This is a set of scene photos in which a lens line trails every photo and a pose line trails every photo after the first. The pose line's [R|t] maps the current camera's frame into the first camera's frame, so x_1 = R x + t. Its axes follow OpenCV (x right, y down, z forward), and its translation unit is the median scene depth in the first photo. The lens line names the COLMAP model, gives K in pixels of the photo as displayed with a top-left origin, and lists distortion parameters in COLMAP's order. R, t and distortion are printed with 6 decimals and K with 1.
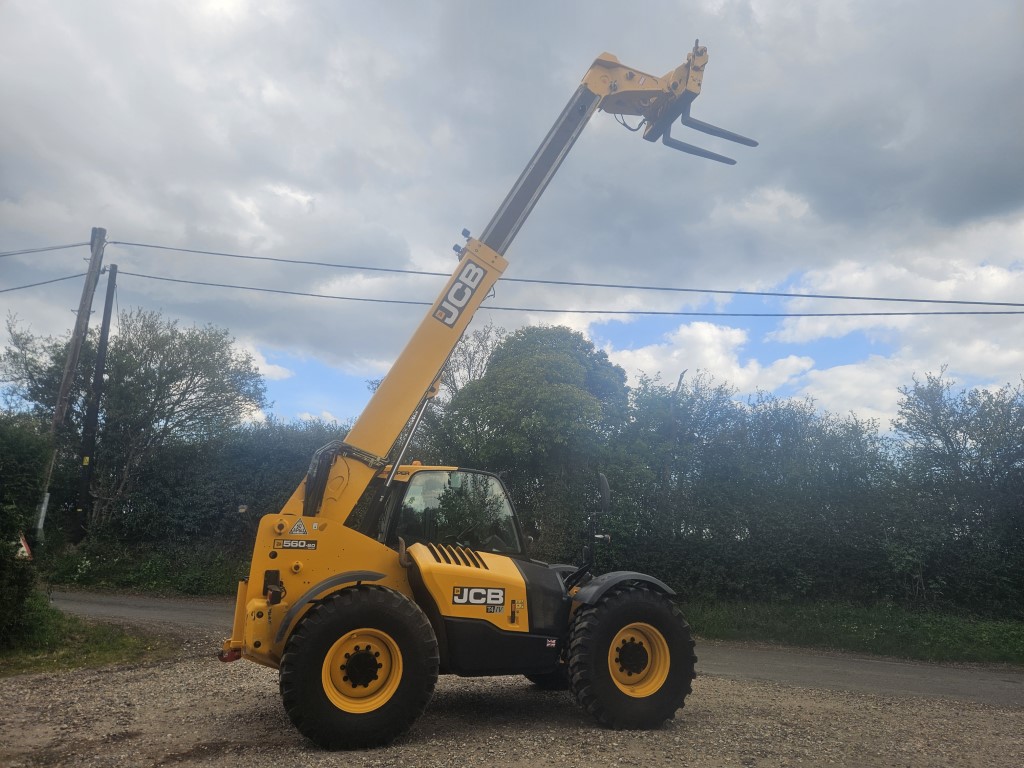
lens RADIAL K [[701.7, 0, 511.3], [0, 701.7, 371.1], [0, 0, 1]] dist [0.086227, -0.076639]
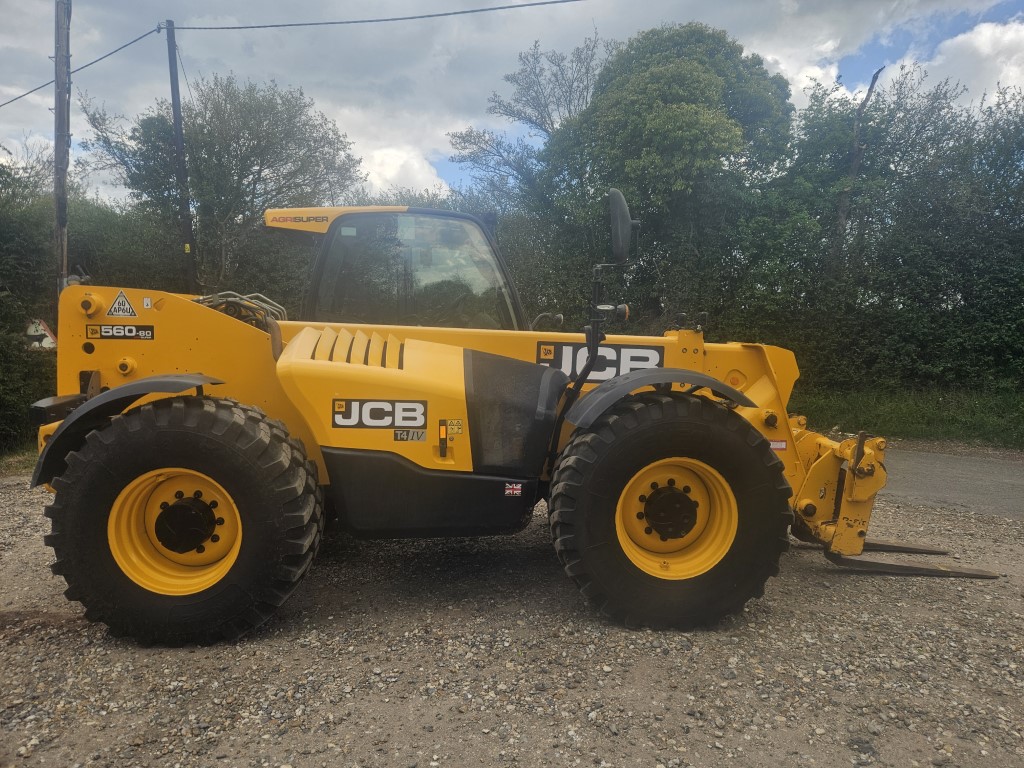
lens RADIAL K [[701.7, 0, 511.3], [0, 701.7, 371.1], [0, 0, 1]] dist [0.086227, -0.076639]
pose [[0.967115, -0.008521, -0.254199, 0.192351], [0.084031, 0.954020, 0.287722, 0.123095], [0.240059, -0.299621, 0.923363, 0.483274]]
